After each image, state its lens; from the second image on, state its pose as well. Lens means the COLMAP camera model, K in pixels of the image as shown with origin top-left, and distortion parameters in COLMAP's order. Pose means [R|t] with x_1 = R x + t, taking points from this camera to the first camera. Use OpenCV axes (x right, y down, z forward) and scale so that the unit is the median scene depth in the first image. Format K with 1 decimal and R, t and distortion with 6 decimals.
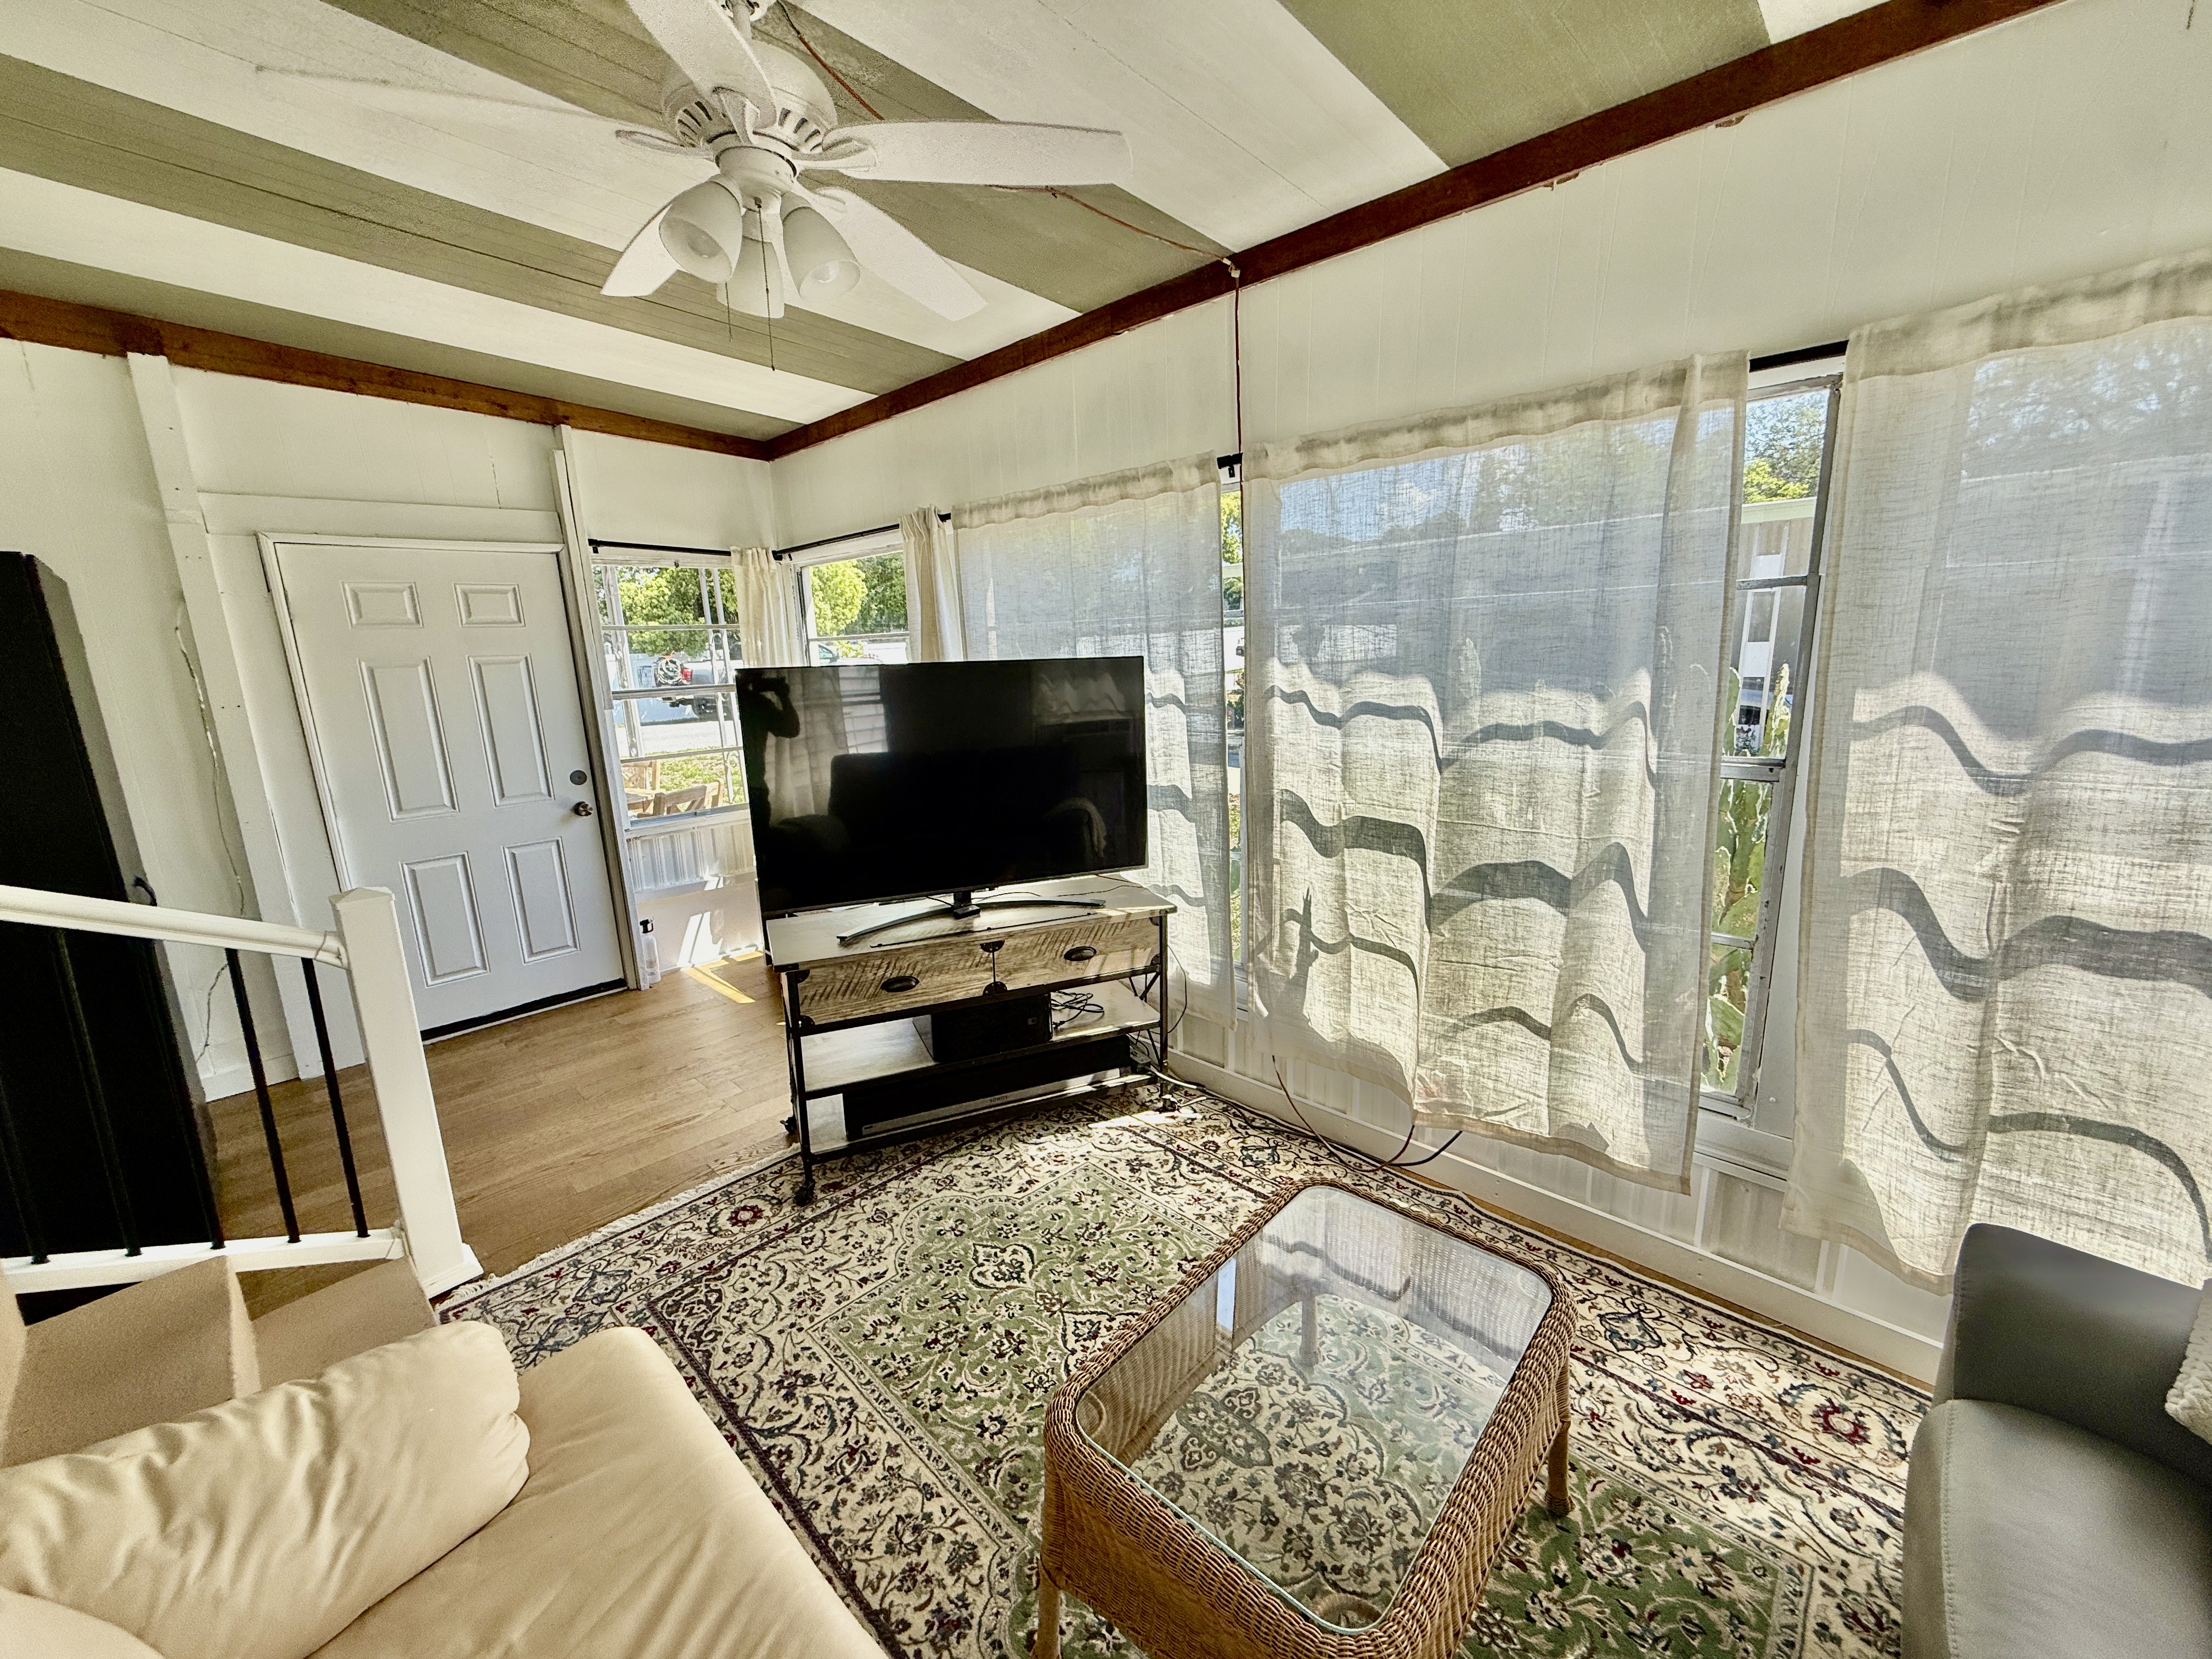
lens RADIAL K [[882.0, 0, 1105.3], [0, 882.0, 830.4], [0, 0, 1]] dist [-0.002219, 0.000993]
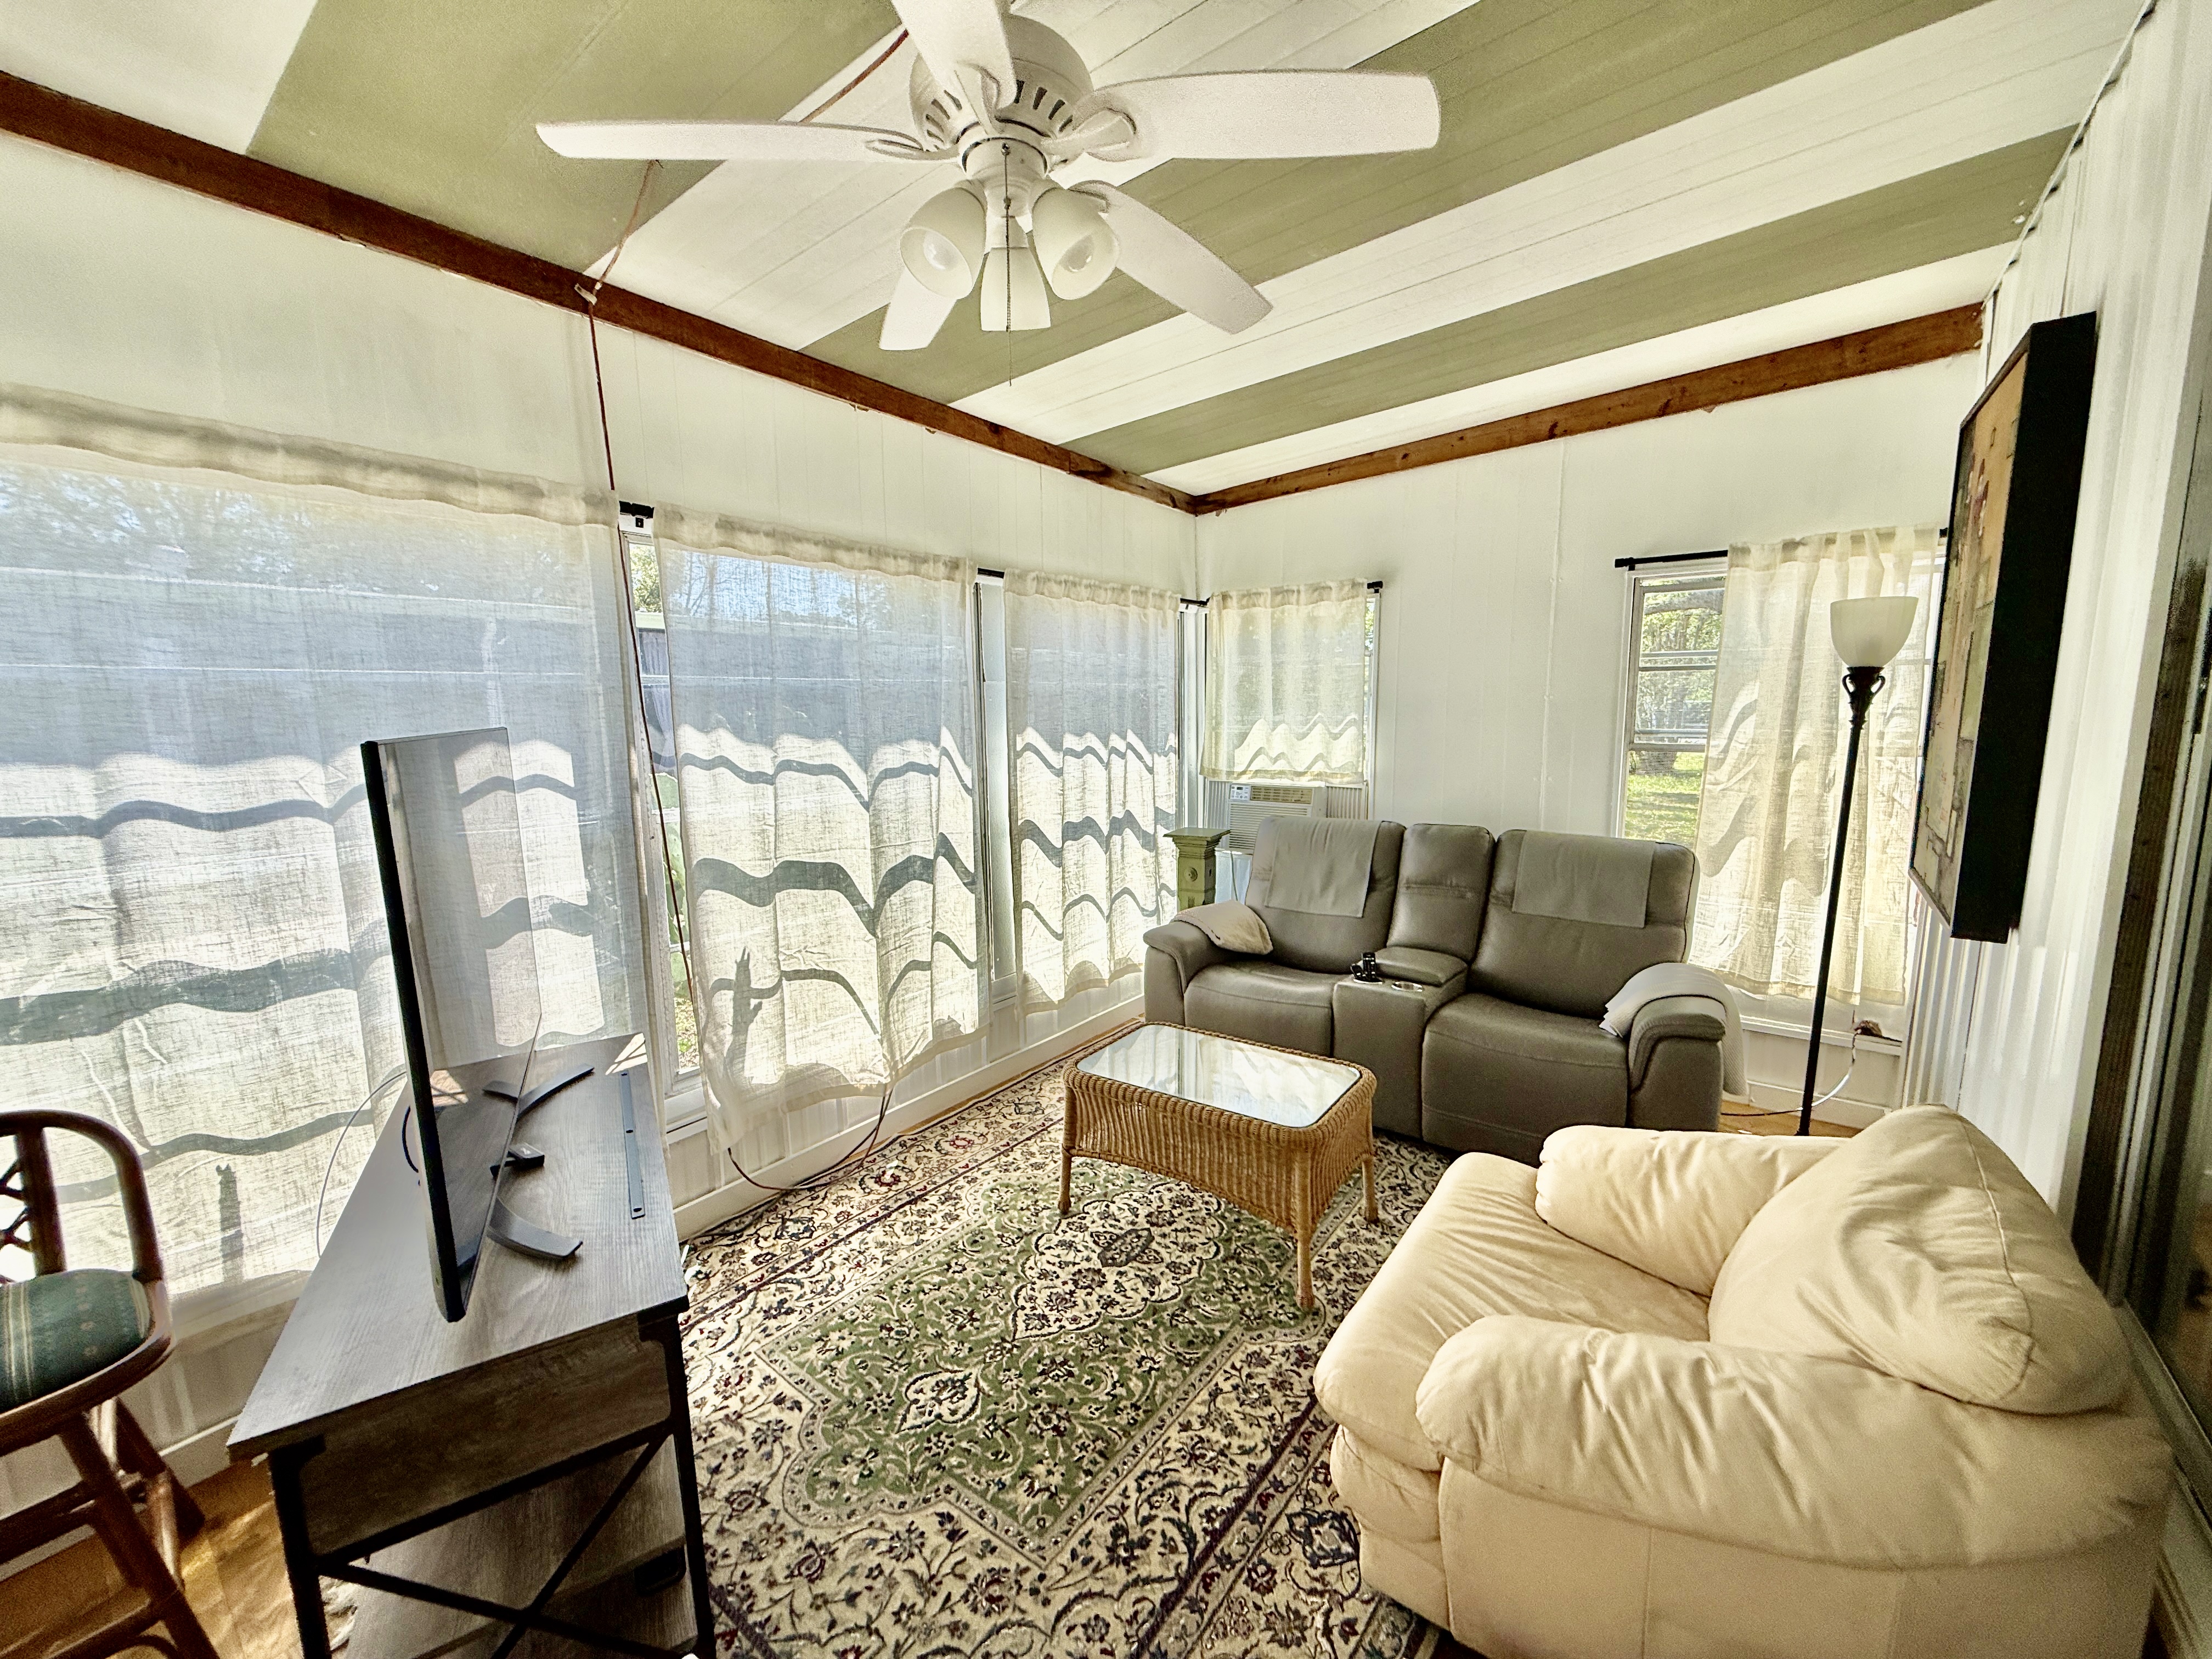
lens RADIAL K [[882.0, 0, 1105.3], [0, 882.0, 830.4], [0, 0, 1]] dist [-0.002219, 0.000993]
pose [[-0.120715, -0.108878, 0.986698, -1.130846], [0.218762, 0.966613, 0.133425, -0.163162], [-0.968283, 0.231958, -0.092866, 0.947421]]
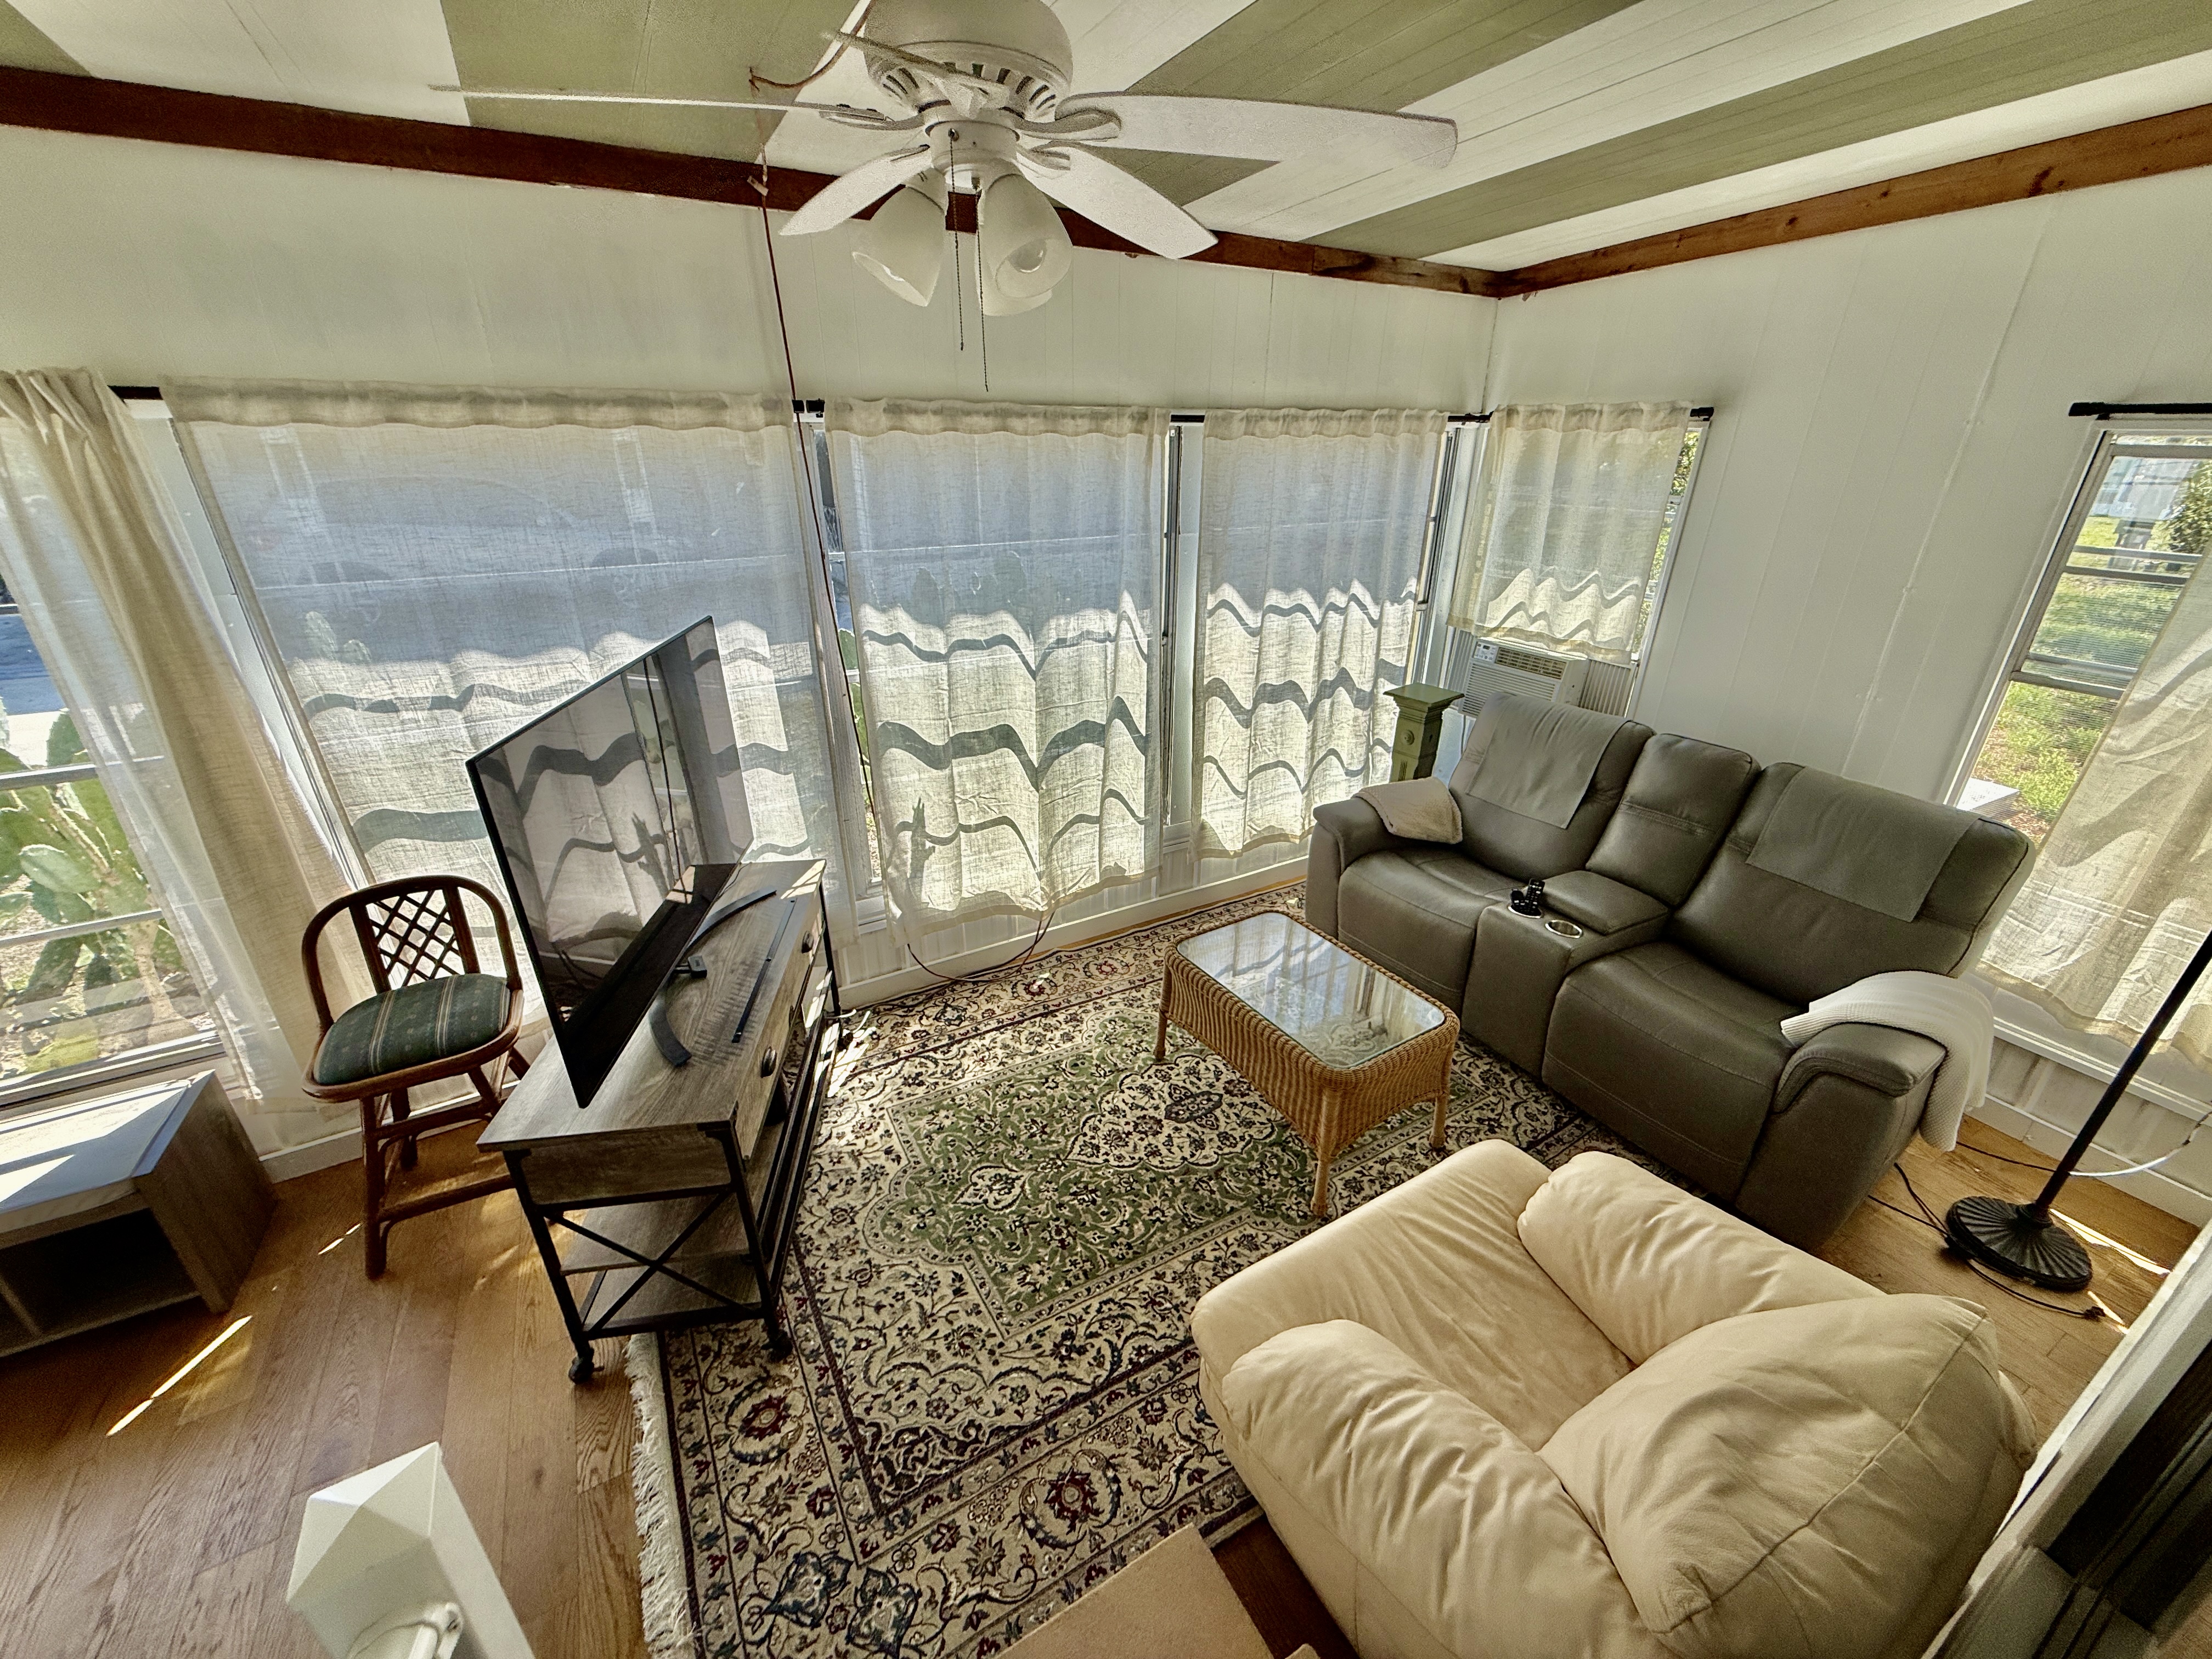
lens RADIAL K [[882.0, 0, 1105.3], [0, 882.0, 830.4], [0, 0, 1]] dist [-0.002219, 0.000993]
pose [[0.274151, -0.369472, 0.887880, -1.096100], [0.184307, 0.926325, 0.328561, -0.333533], [-0.943860, 0.073567, 0.322050, 0.556560]]
